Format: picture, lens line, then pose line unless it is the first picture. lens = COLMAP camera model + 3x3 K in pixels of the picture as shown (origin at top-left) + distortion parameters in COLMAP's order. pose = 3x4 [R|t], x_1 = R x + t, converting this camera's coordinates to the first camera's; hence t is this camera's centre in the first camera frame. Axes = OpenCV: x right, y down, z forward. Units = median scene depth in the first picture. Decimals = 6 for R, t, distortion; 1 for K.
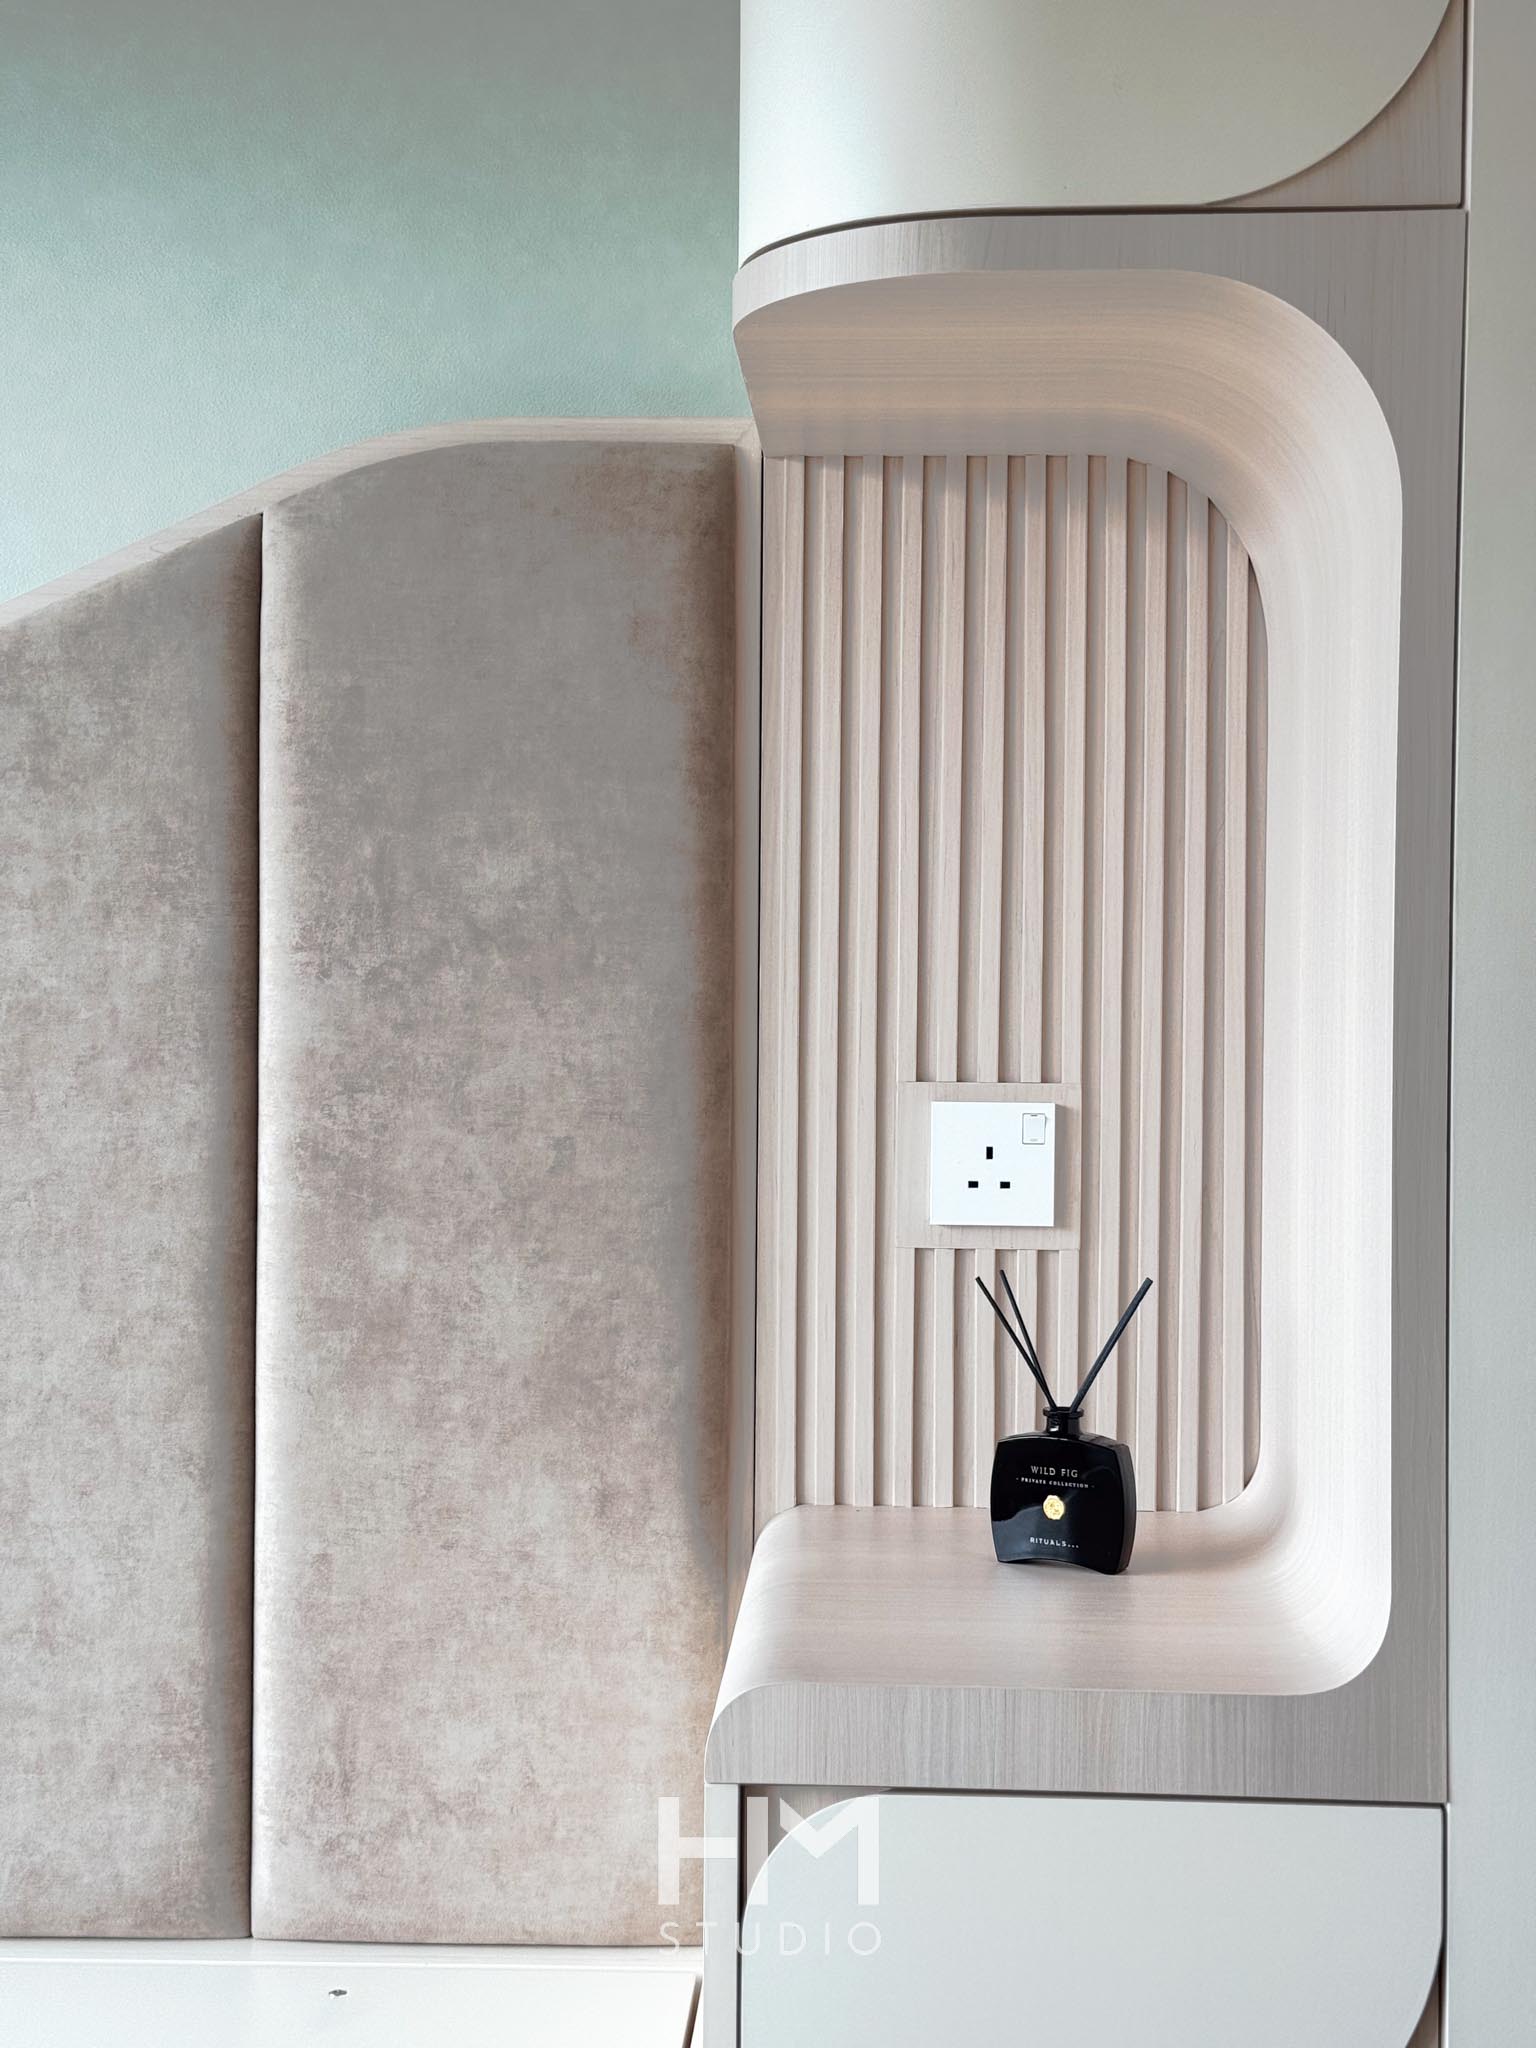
lens RADIAL K [[2851.7, 0, 768.0], [0, 2851.7, 1024.0], [0, 0, 1]] dist [0.218887, -0.524477]
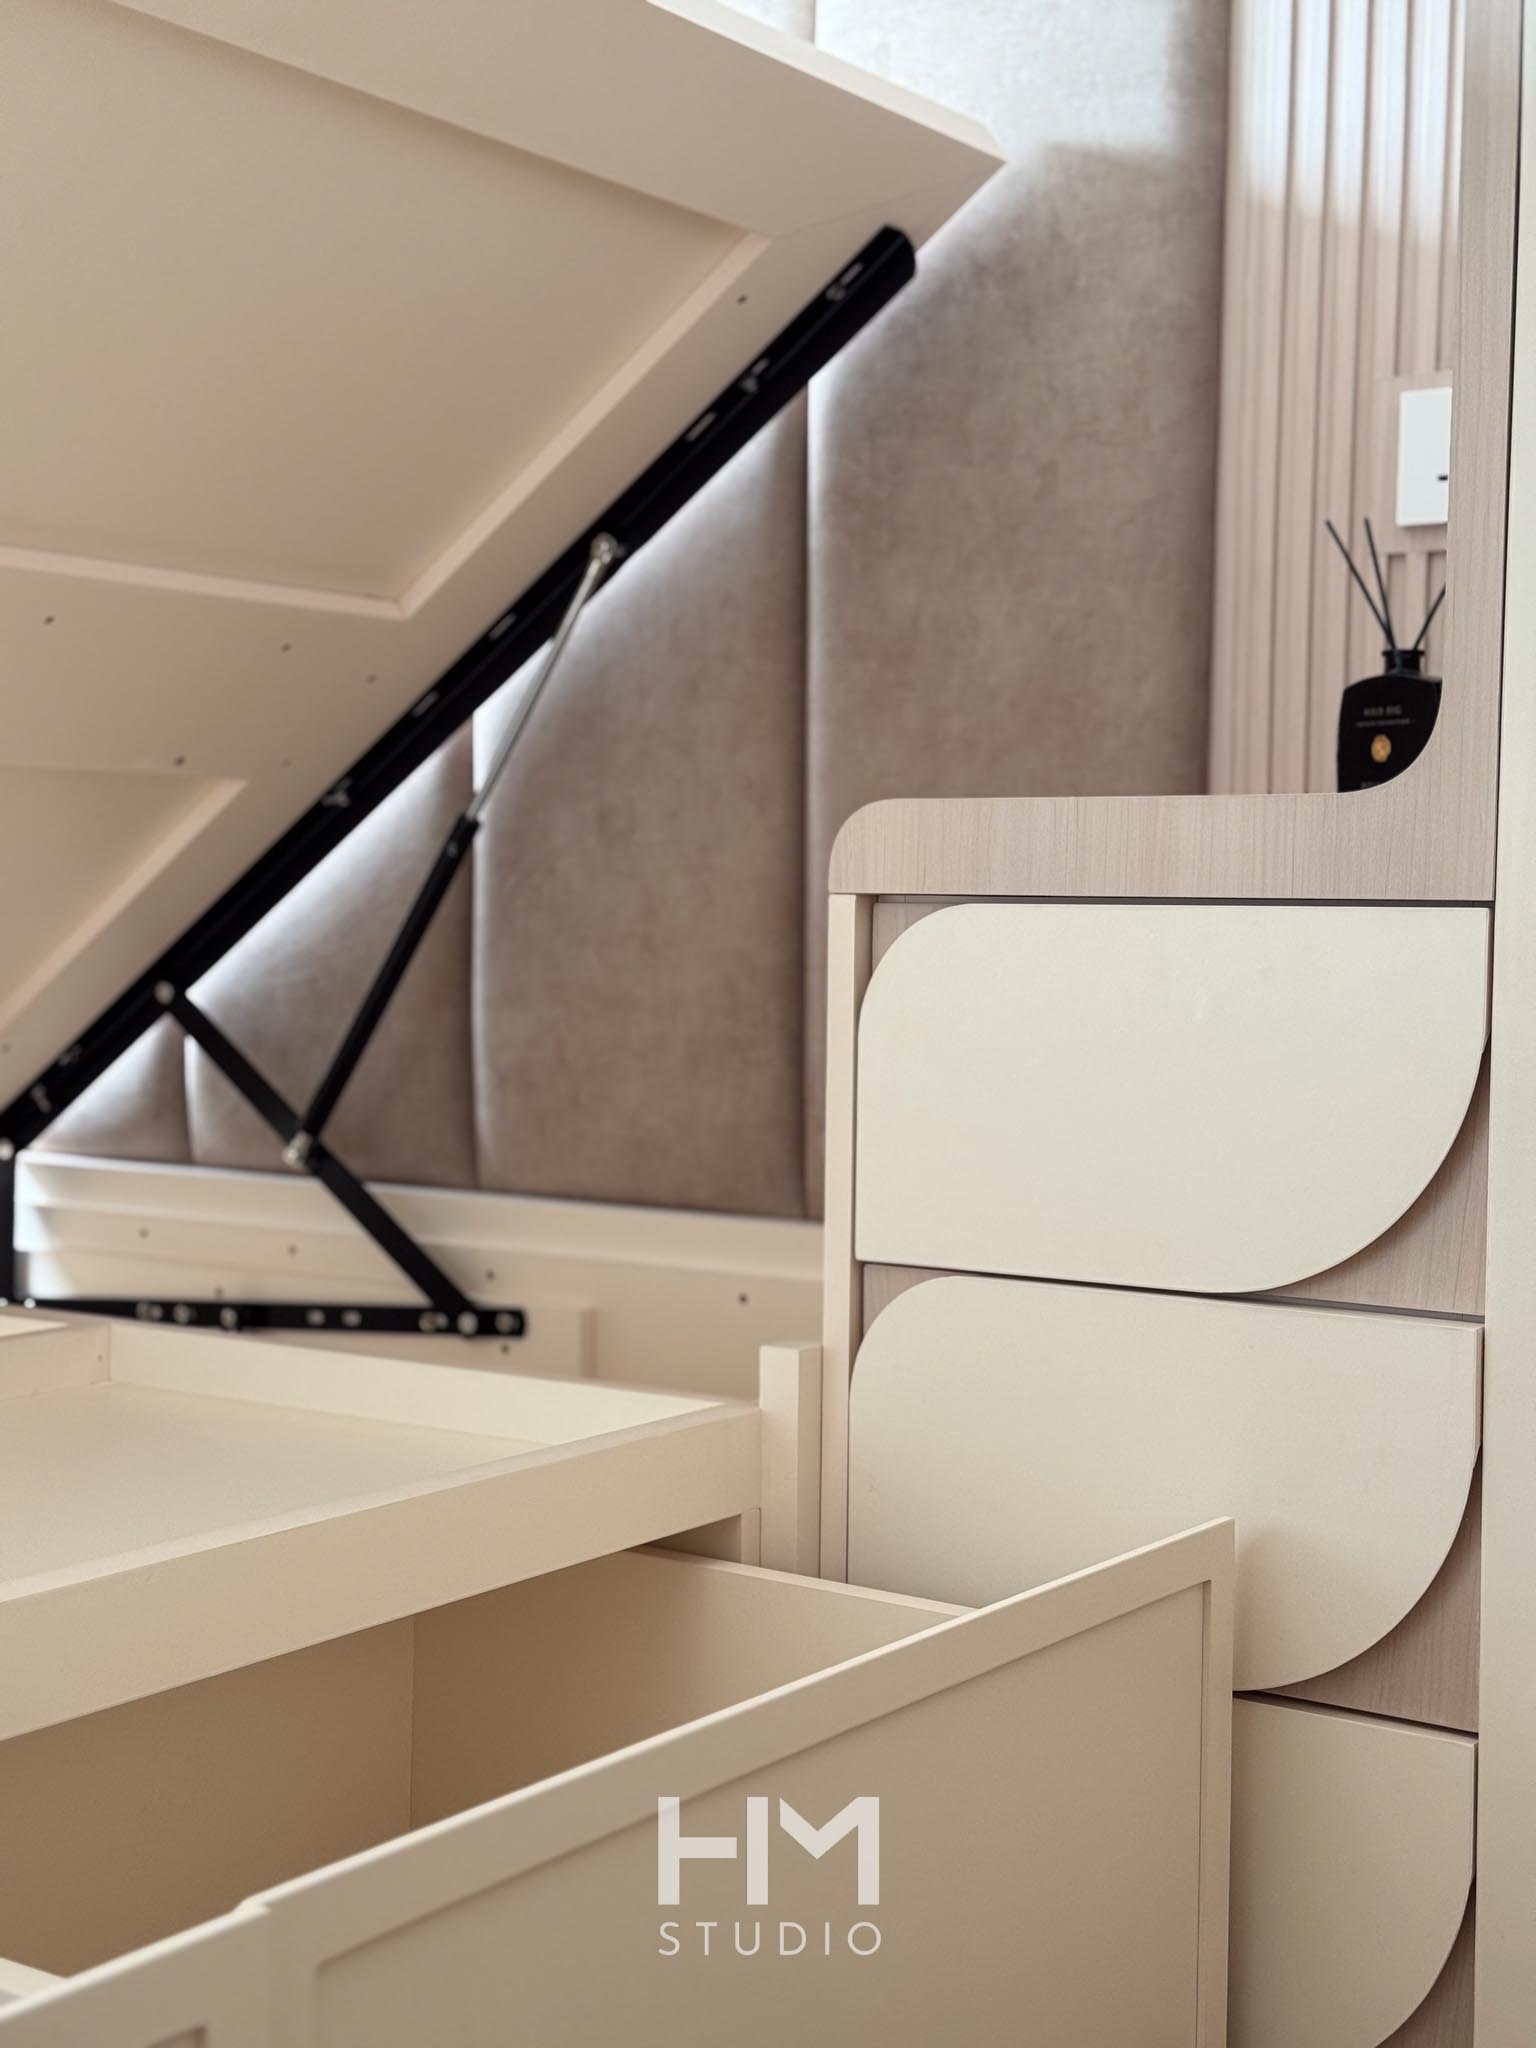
lens RADIAL K [[2851.7, 0, 768.0], [0, 2851.7, 1024.0], [0, 0, 1]] dist [0.218887, -0.524477]
pose [[0.849370, 0.028146, -0.527046, 0.393332], [-0.013927, 0.999425, 0.030929, 0.210491], [0.527614, -0.018930, 0.849274, 0.063437]]
